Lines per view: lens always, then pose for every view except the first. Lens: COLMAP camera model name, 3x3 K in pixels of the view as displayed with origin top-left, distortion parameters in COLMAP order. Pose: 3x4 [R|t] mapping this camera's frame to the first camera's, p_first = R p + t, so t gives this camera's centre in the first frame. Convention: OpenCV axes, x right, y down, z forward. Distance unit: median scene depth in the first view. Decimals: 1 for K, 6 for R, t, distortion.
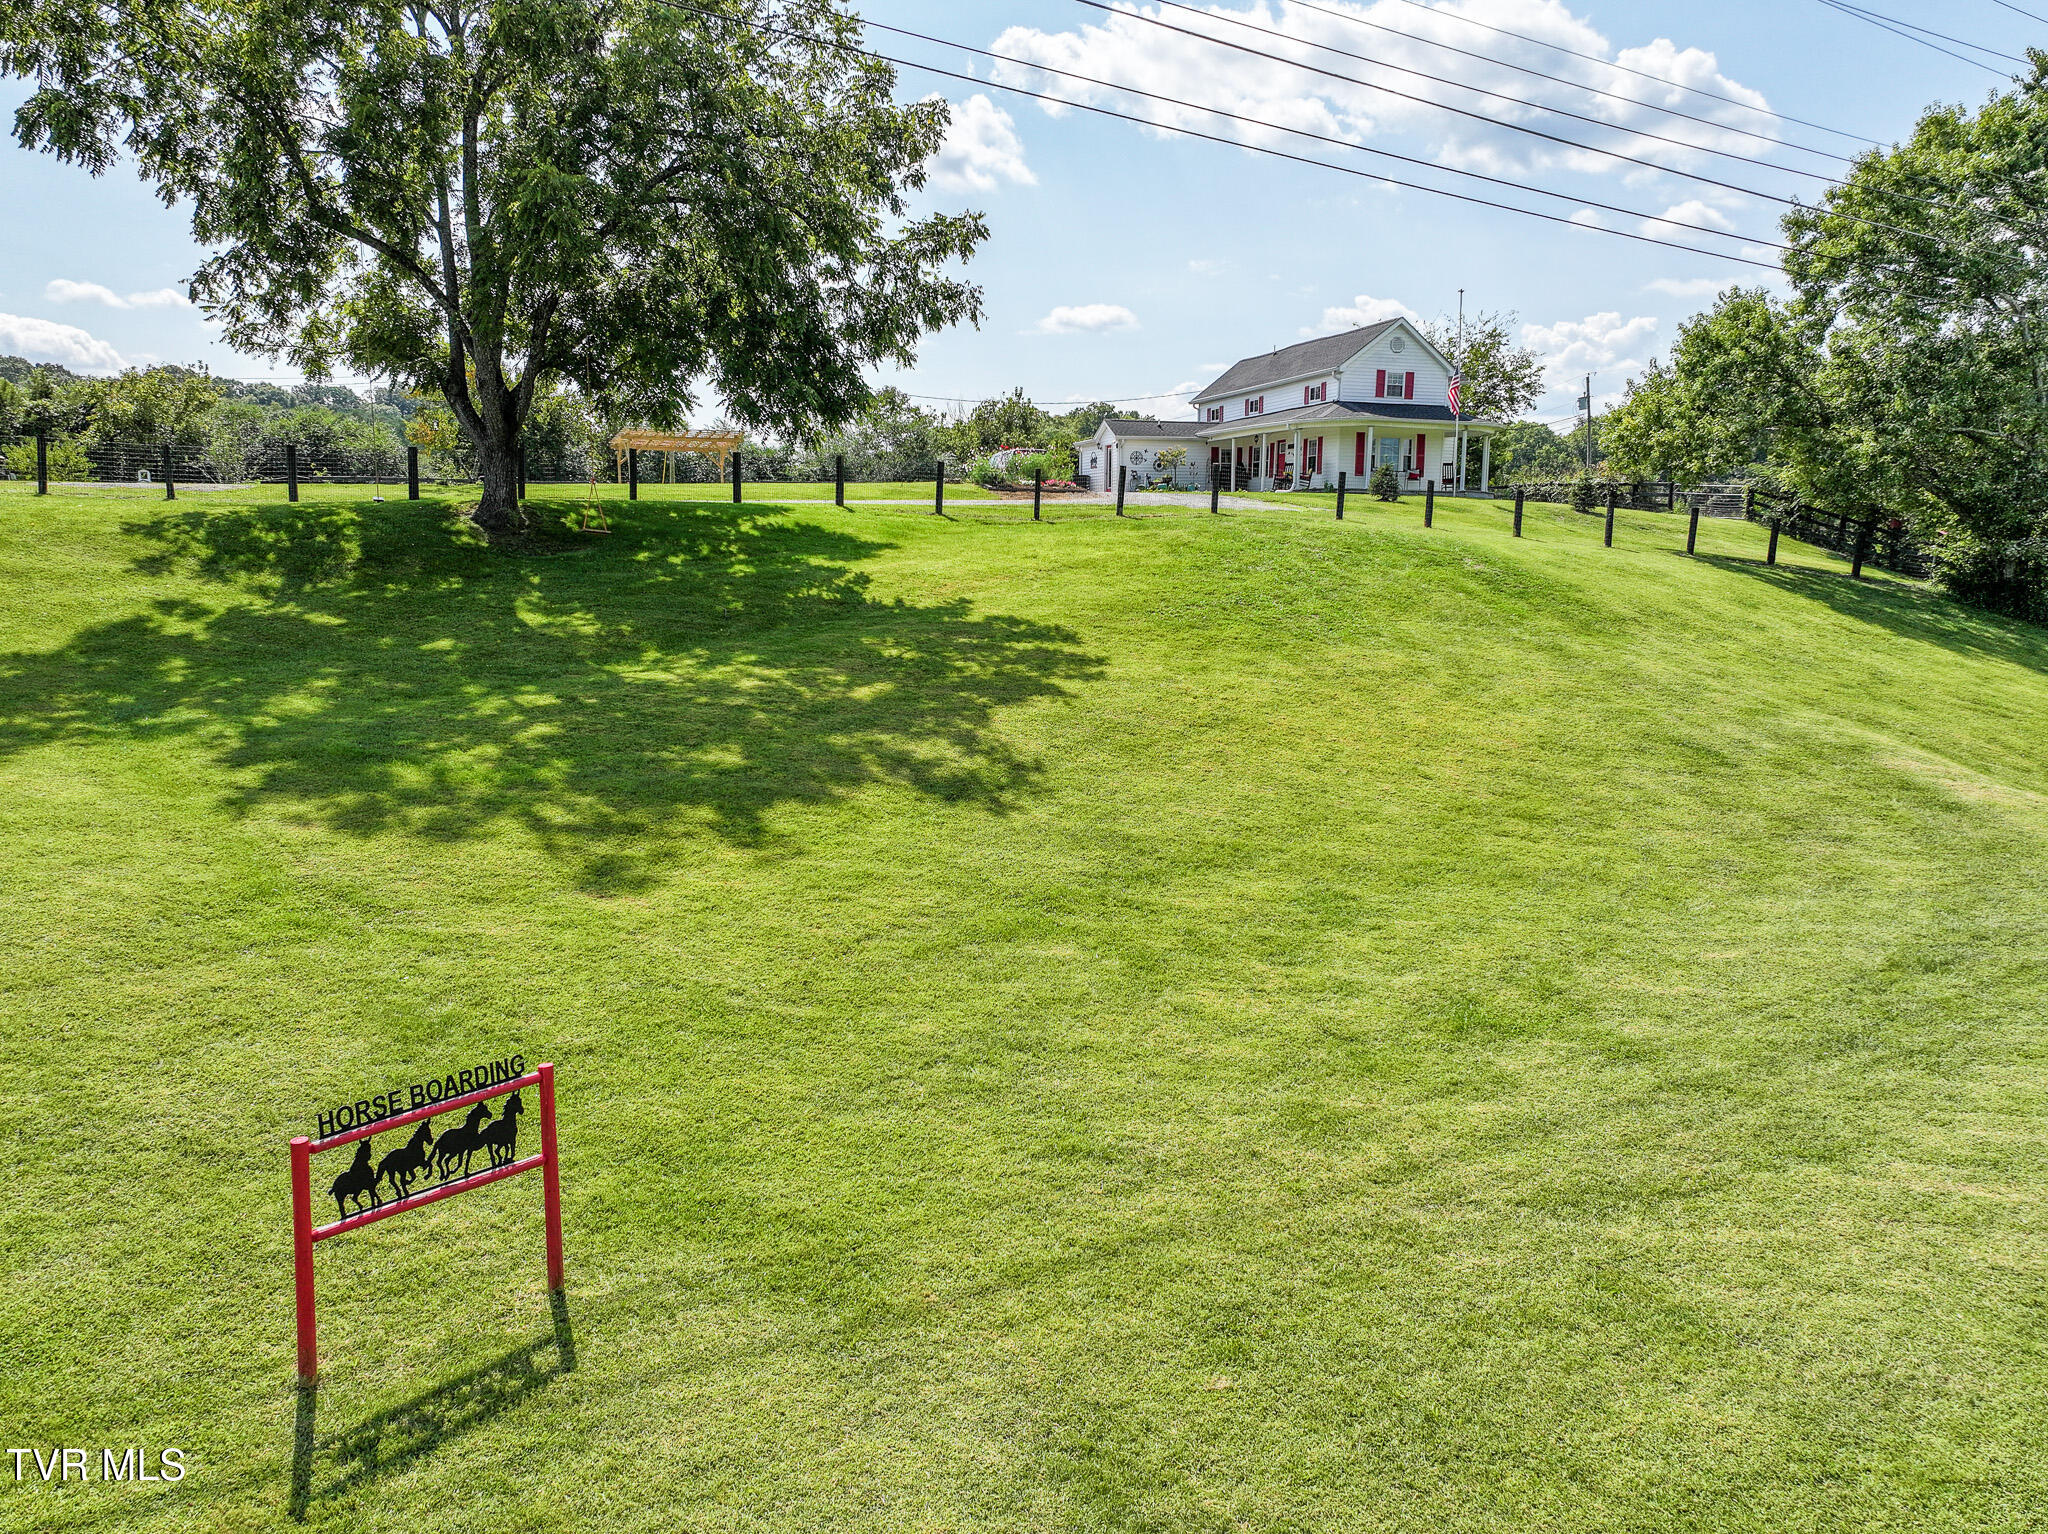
lens RADIAL K [[1440.8, 0, 1024.0], [0, 1440.8, 767.0], [0, 0, 1]] dist [0.005466, 0.041703]
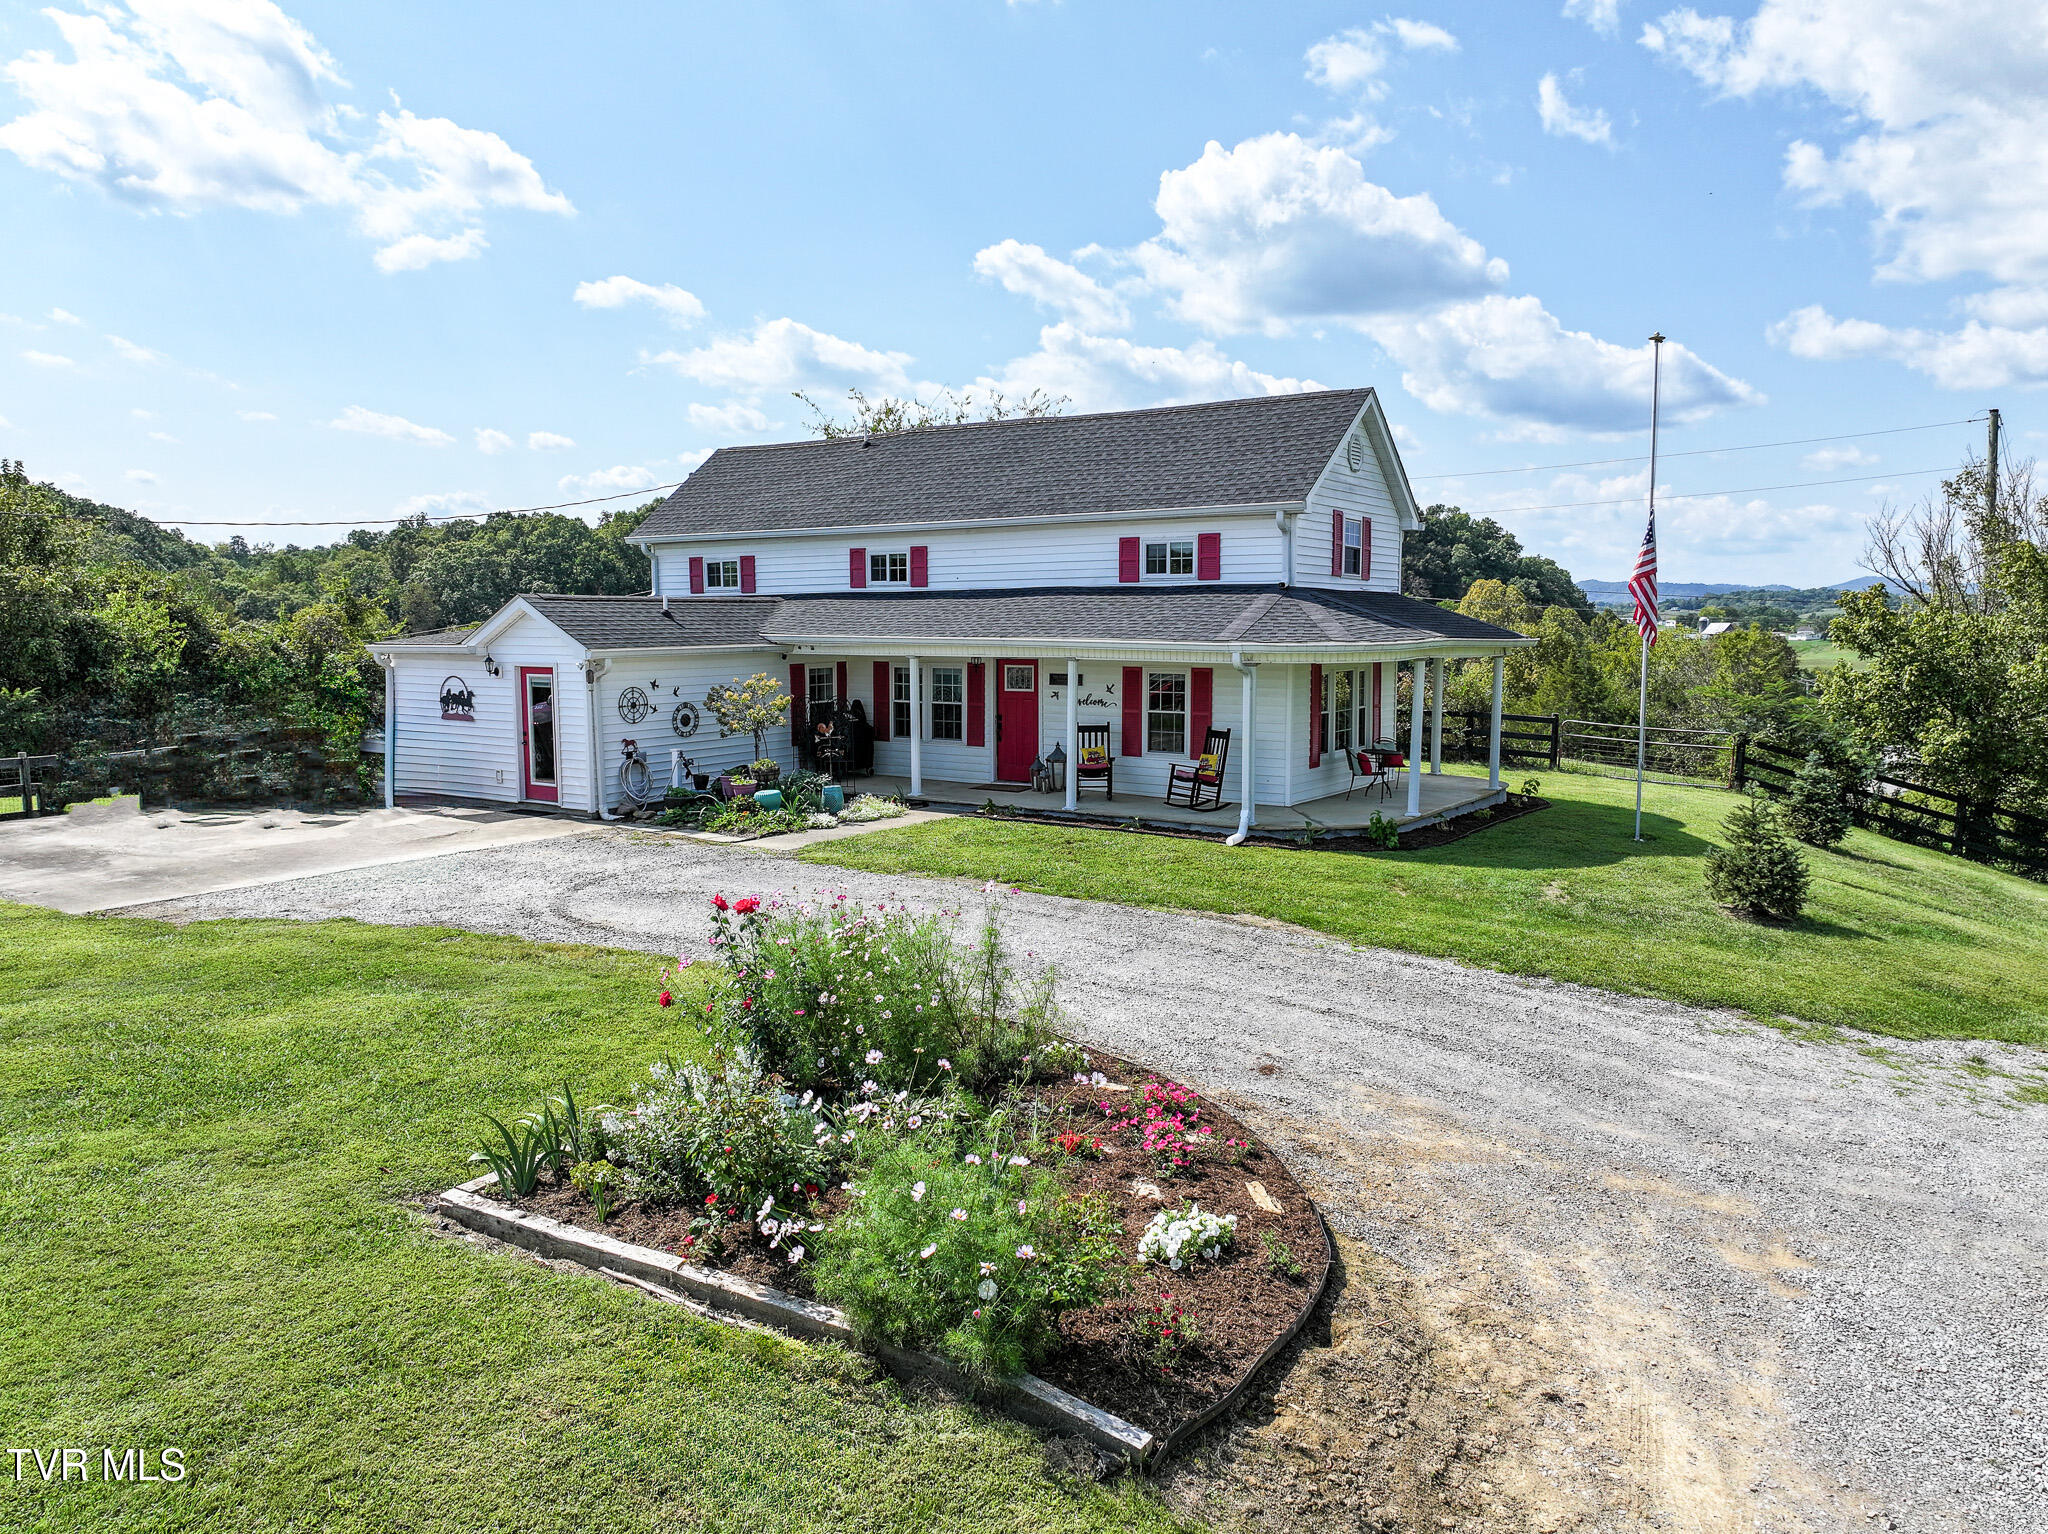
lens RADIAL K [[1440.8, 0, 1024.0], [0, 1440.8, 767.0], [0, 0, 1]] dist [0.005466, 0.041703]
pose [[0.770643, -0.071739, 0.633216, -0.155348], [0.106685, 0.994144, -0.017209, -0.375983], [-0.628273, 0.080817, 0.773784, 1.363376]]
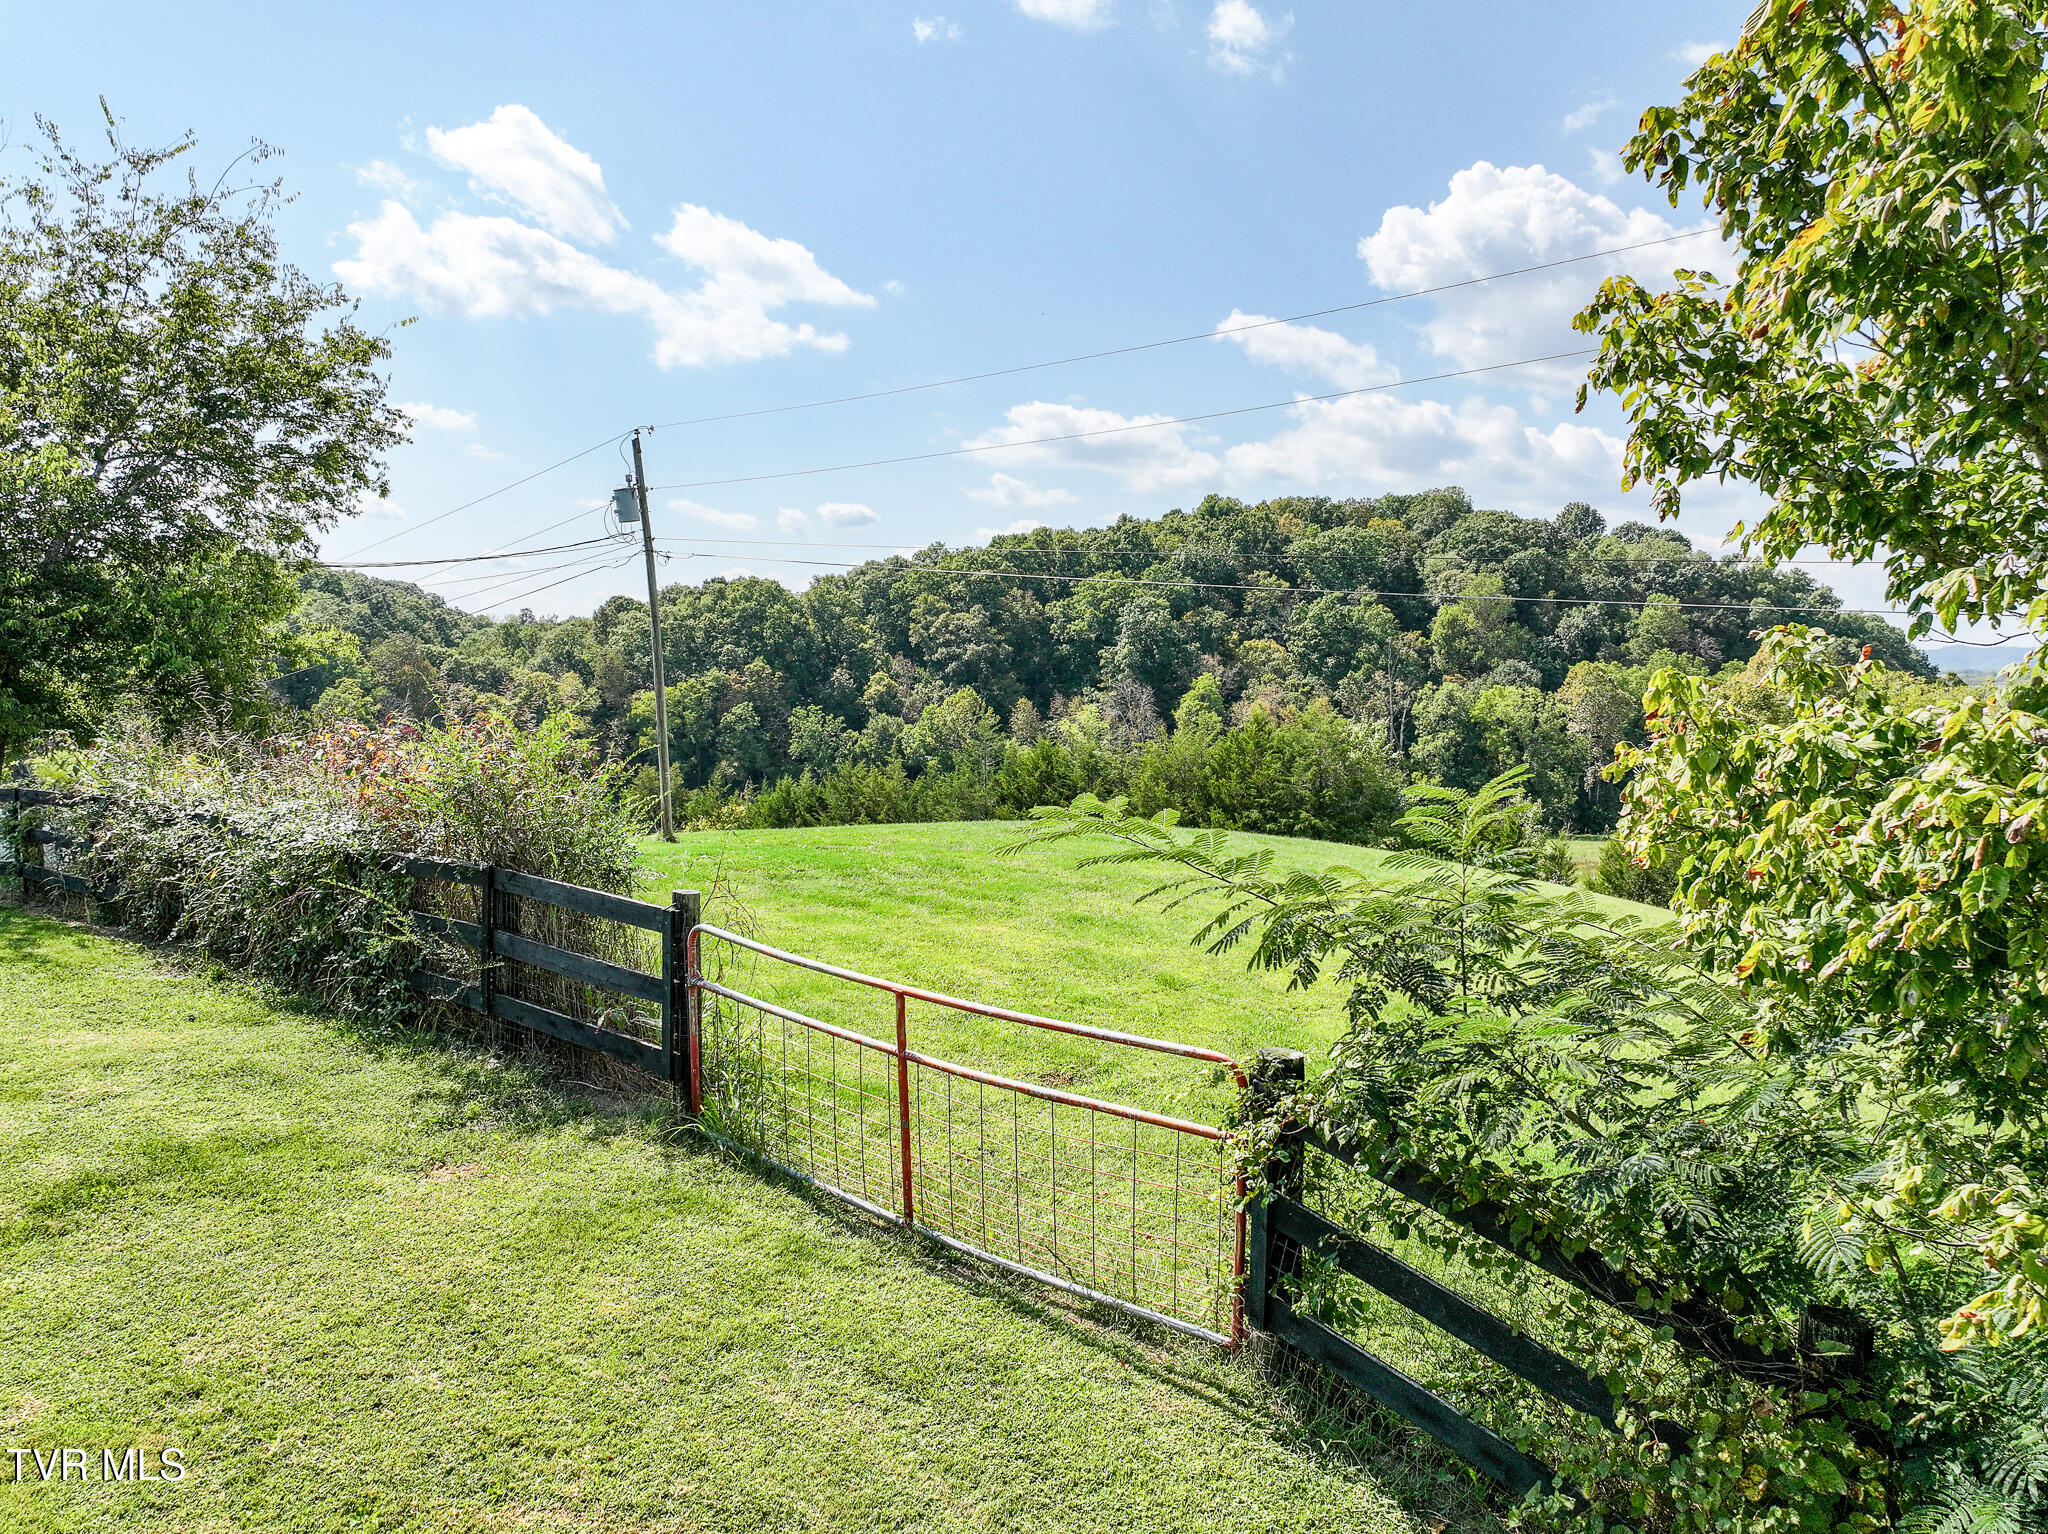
lens RADIAL K [[1432.5, 0, 1033.0], [0, 1432.5, 767.9], [0, 0, 1]] dist [0.016653, 0.004568]
pose [[0.878568, -0.032799, 0.476490, 0.807356], [0.081975, 0.993190, -0.082783, -0.391908], [-0.470530, 0.111790, 0.875274, 1.747486]]
